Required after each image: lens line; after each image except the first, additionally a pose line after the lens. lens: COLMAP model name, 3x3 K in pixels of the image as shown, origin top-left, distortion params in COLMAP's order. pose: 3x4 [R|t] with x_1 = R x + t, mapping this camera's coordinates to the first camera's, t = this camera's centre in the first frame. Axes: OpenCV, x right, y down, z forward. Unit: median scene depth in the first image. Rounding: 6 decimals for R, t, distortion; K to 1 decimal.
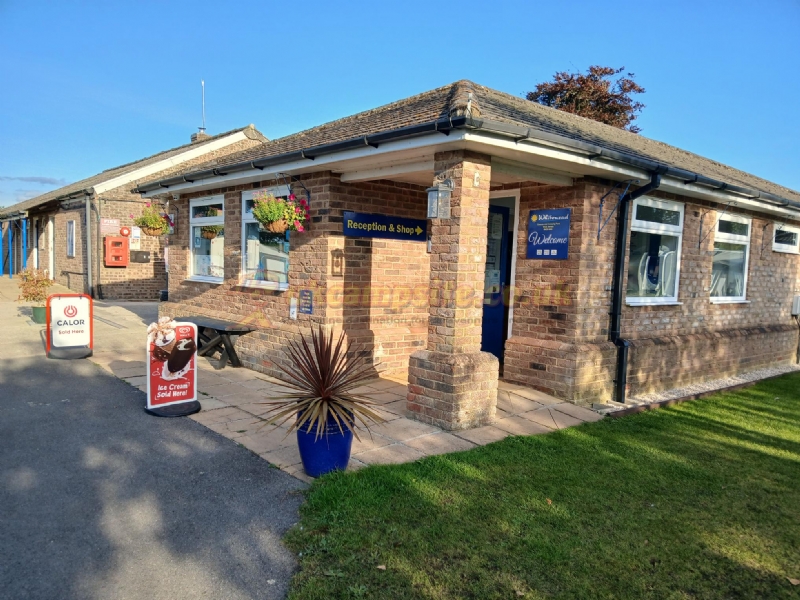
lens RADIAL K [[620.4, 0, 400.6], [0, 620.4, 324.7], [0, 0, 1]] dist [-0.002874, -0.007903]
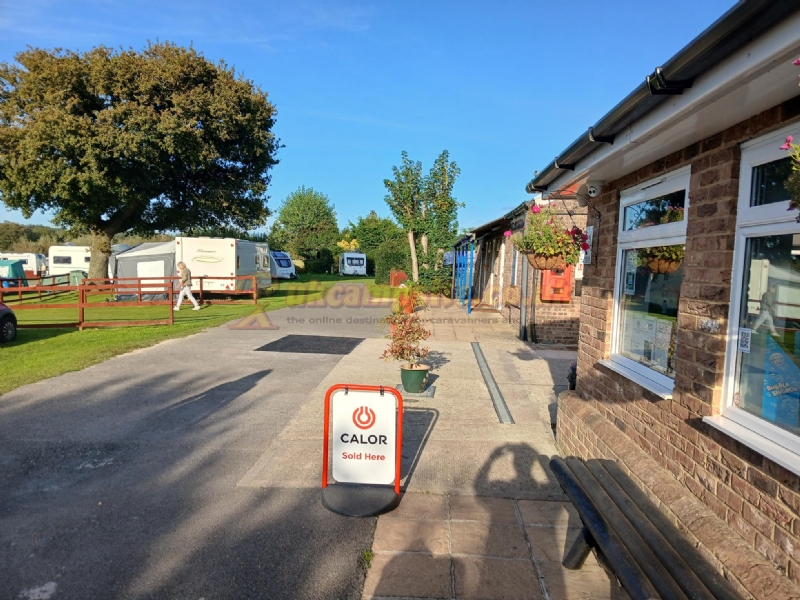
lens RADIAL K [[620.4, 0, 400.6], [0, 620.4, 324.7], [0, 0, 1]] dist [-0.002874, -0.007903]
pose [[0.729747, 0.058049, -0.681249, -0.134923], [-0.077504, 0.996990, 0.001933, -0.089192], [0.679310, 0.051389, 0.732050, 0.544074]]
